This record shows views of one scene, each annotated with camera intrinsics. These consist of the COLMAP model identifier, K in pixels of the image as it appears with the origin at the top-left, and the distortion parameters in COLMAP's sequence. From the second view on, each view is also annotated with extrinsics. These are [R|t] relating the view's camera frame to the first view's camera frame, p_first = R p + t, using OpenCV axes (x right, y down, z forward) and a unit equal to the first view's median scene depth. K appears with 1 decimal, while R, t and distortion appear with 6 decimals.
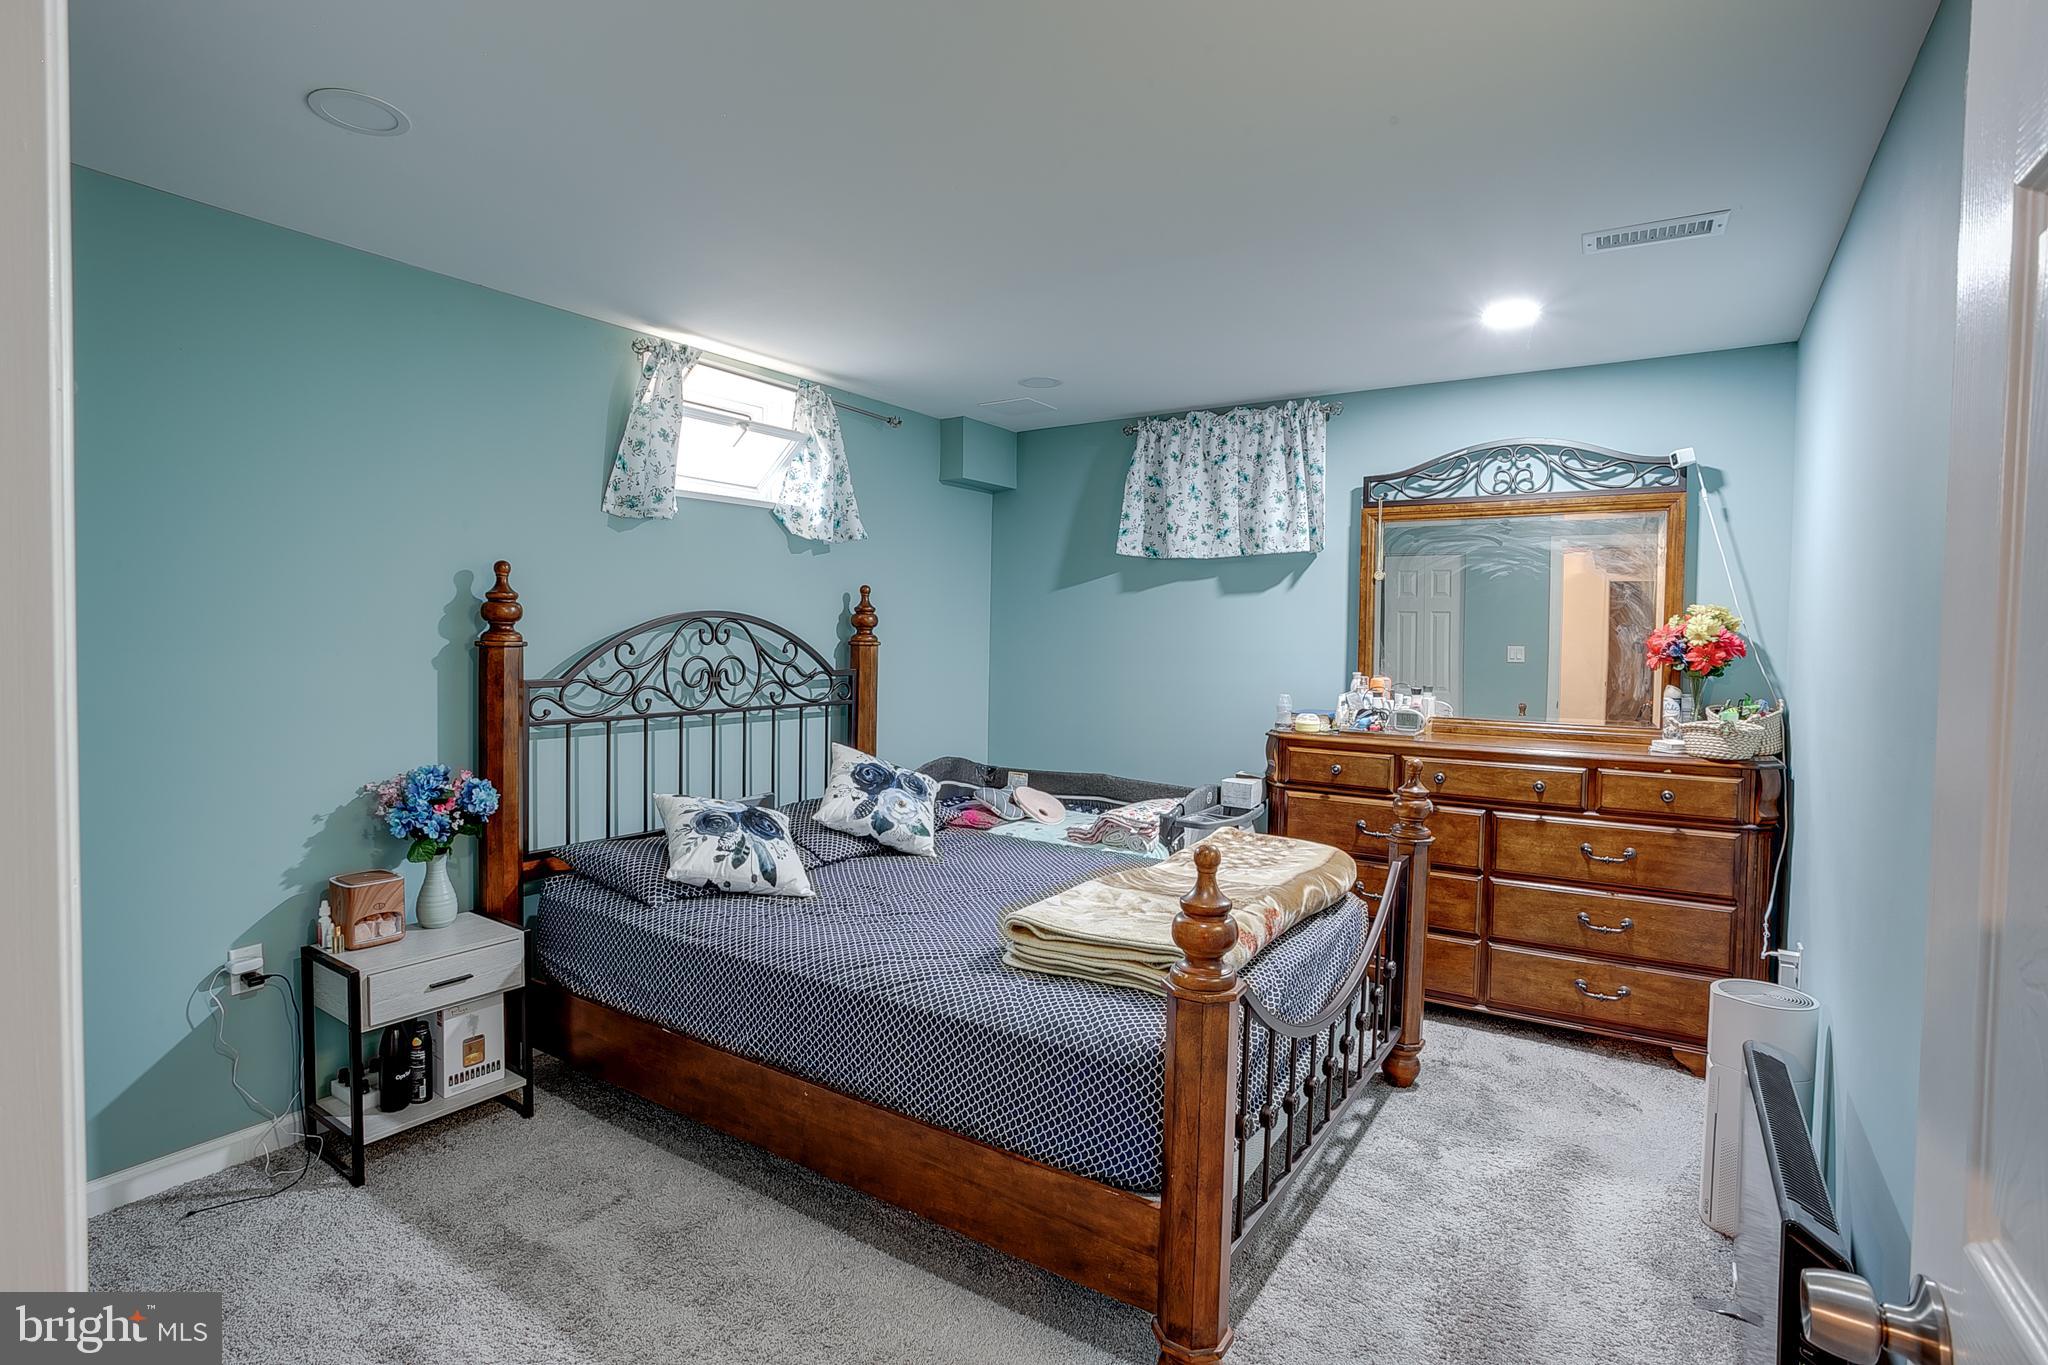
lens RADIAL K [[1028.8, 0, 1015.2], [0, 1028.8, 677.1], [0, 0, 1]] dist [-0.003874, -0.000350]
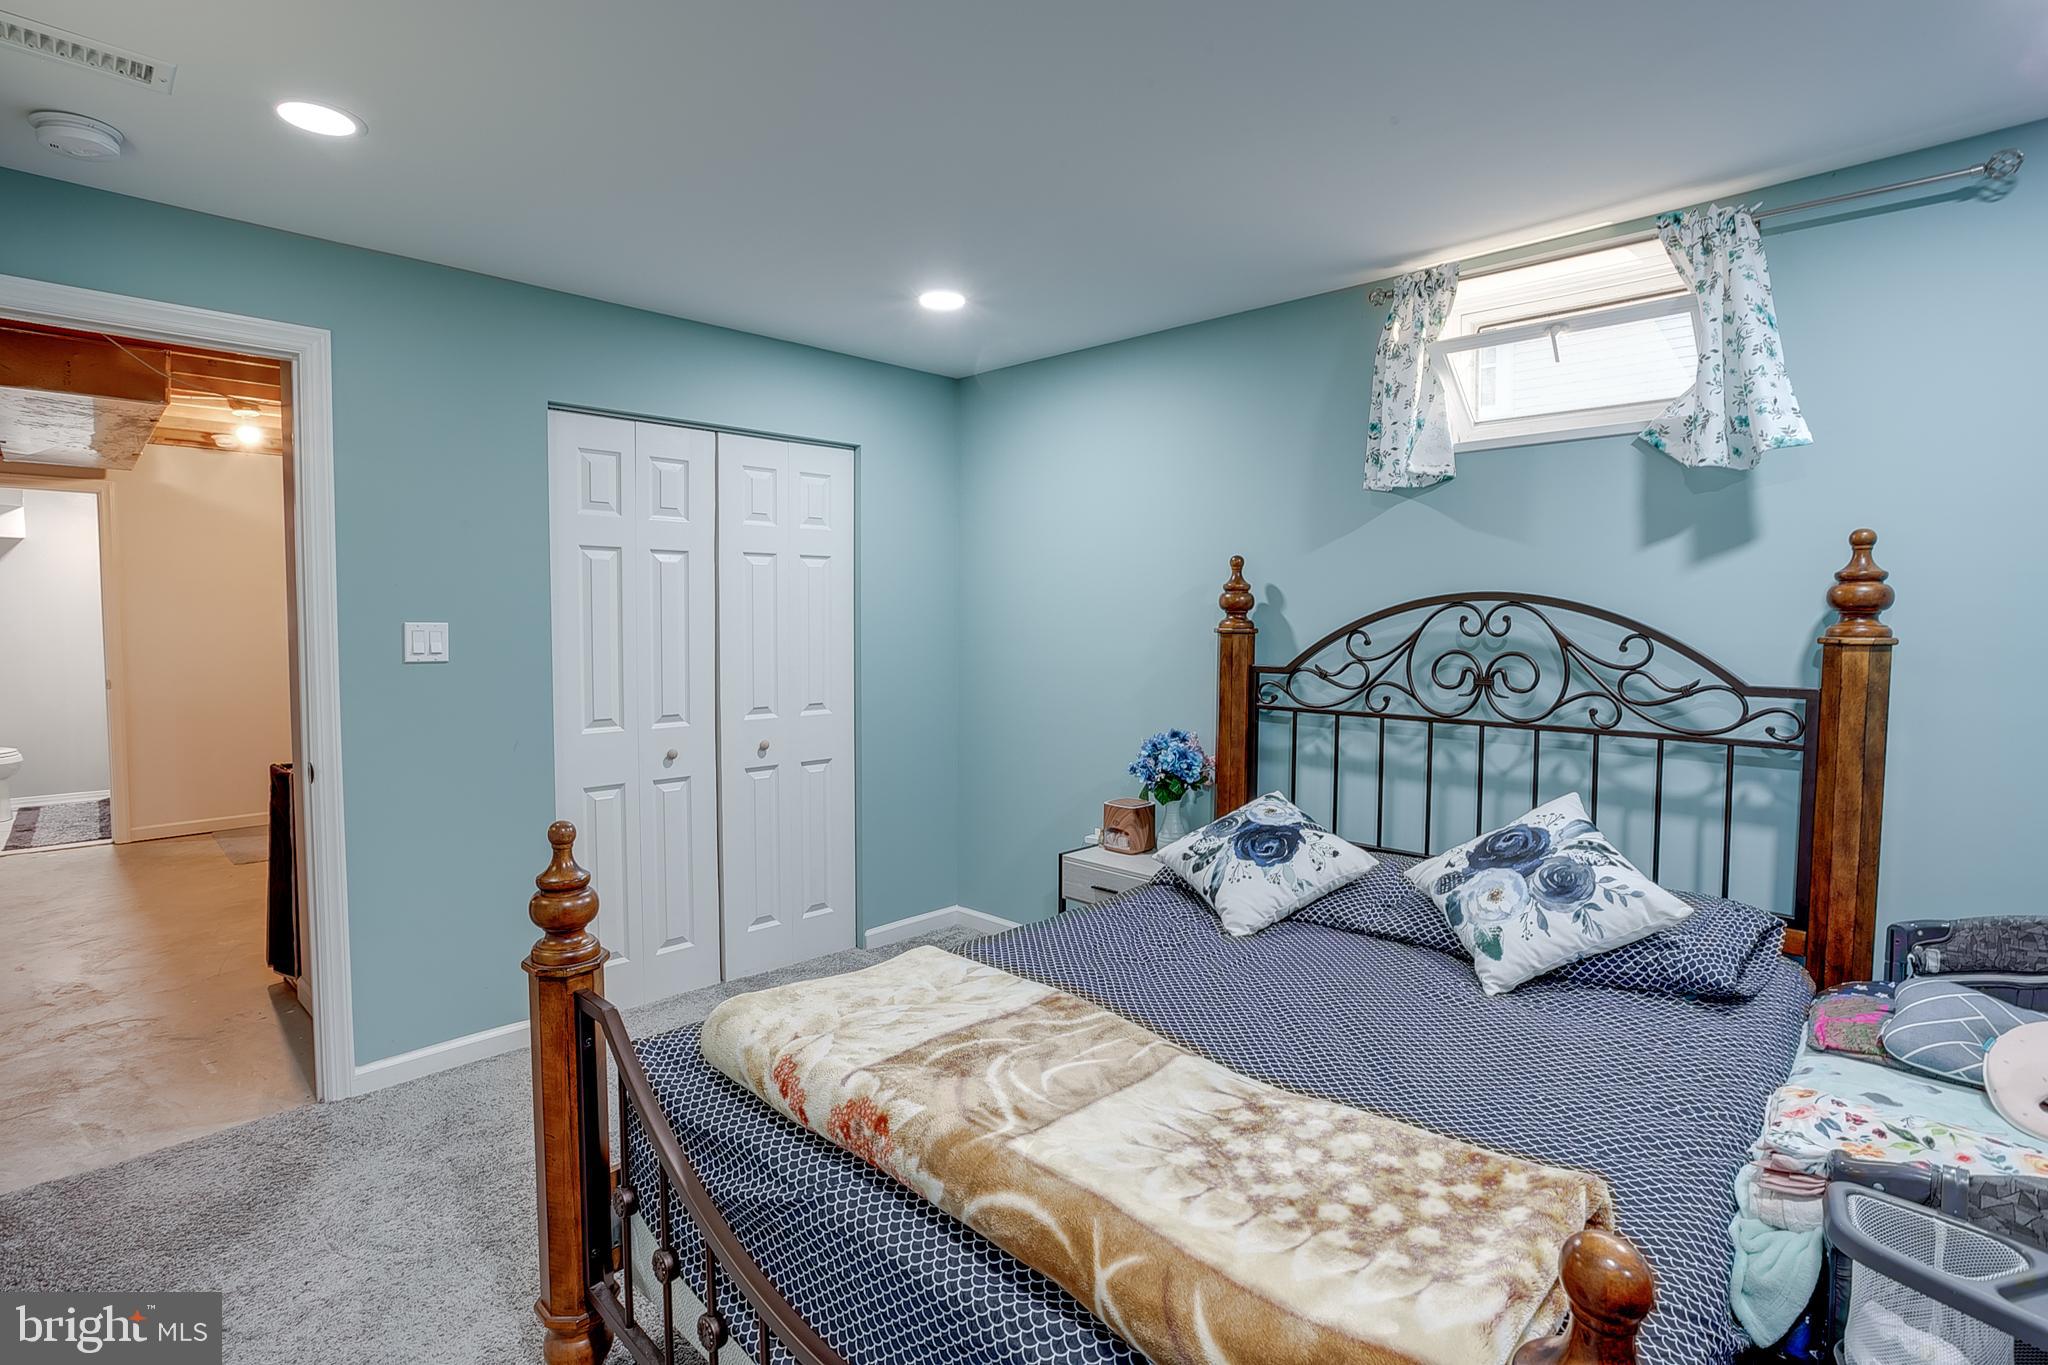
lens RADIAL K [[1028.8, 0, 1015.7], [0, 1028.8, 679.6], [0, 0, 1]] dist [-0.003874, -0.000350]
pose [[-0.182599, 0.044446, -0.982182, 0.549687], [-0.050313, 0.997246, 0.054481, -0.024738], [0.981899, 0.059364, -0.179860, 0.835529]]
